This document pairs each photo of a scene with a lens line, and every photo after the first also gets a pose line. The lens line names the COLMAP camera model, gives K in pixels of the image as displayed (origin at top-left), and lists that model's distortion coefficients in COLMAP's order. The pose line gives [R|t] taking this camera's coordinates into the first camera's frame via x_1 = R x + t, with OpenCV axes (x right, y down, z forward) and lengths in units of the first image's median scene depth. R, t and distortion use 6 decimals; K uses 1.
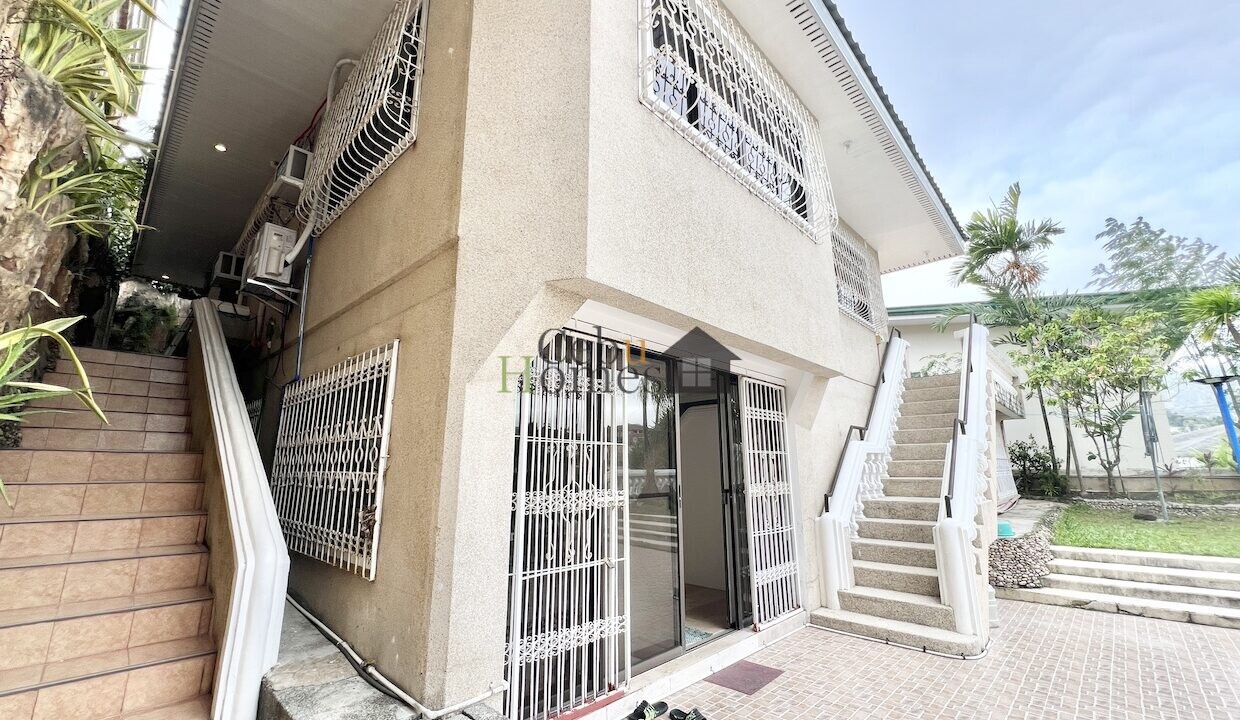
lens RADIAL K [[492.5, 0, 621.6], [0, 492.5, 358.6], [0, 0, 1]] dist [-0.004535, 0.001227]
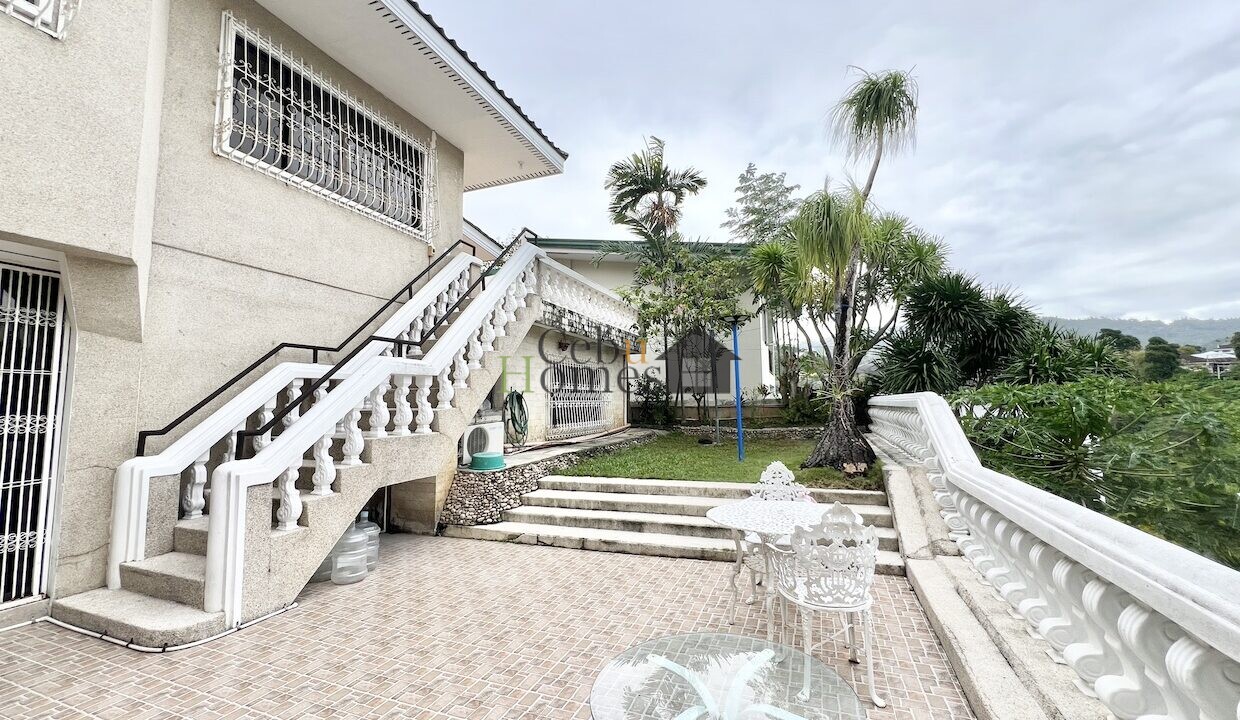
lens RADIAL K [[496.9, 0, 624.4], [0, 496.9, 357.7], [0, 0, 1]] dist [-0.002309, -0.000176]
pose [[0.919027, 0.030862, 0.392985, 0.825368], [-0.081269, 0.990348, 0.112280, 0.036357], [-0.385727, -0.135126, 0.912664, 0.104083]]
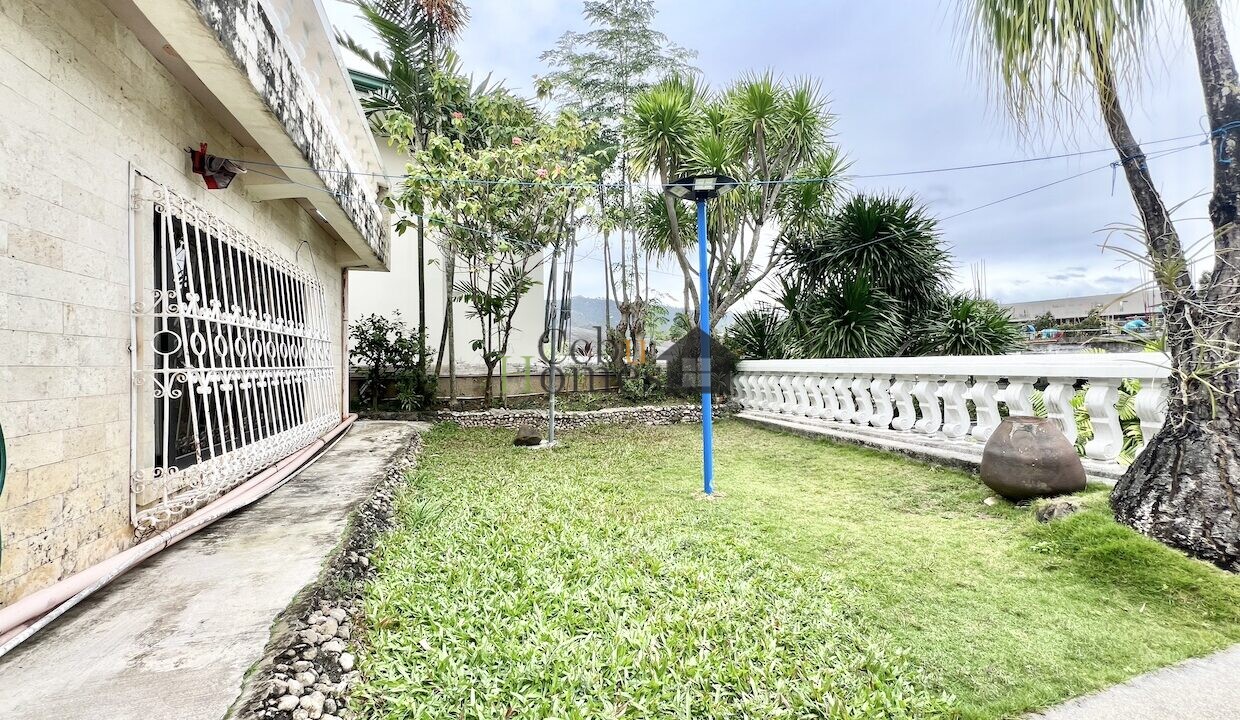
lens RADIAL K [[492.5, 0, 619.8], [0, 492.5, 356.4], [0, 0, 1]] dist [-0.004535, 0.001227]
pose [[0.471688, 0.011153, 0.881695, 1.081872], [-0.184966, 0.978925, 0.086570, 0.273100], [-0.862147, -0.203917, 0.463810, 1.194033]]
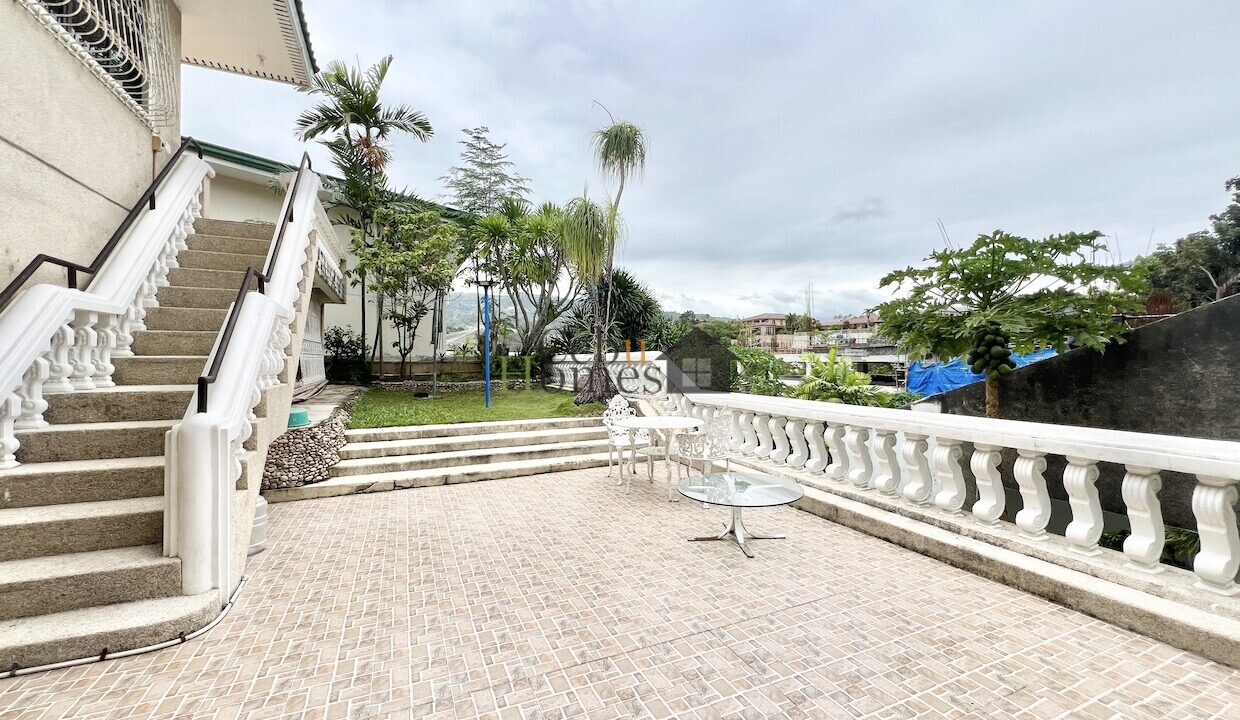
lens RADIAL K [[492.5, 0, 615.8], [0, 492.5, 356.6], [0, 0, 1]] dist [-0.004535, 0.001227]
pose [[0.374324, 0.012459, 0.927214, 0.273111], [-0.206986, 0.975804, 0.070450, 0.100832], [-0.903902, -0.218291, 0.367845, 0.308736]]
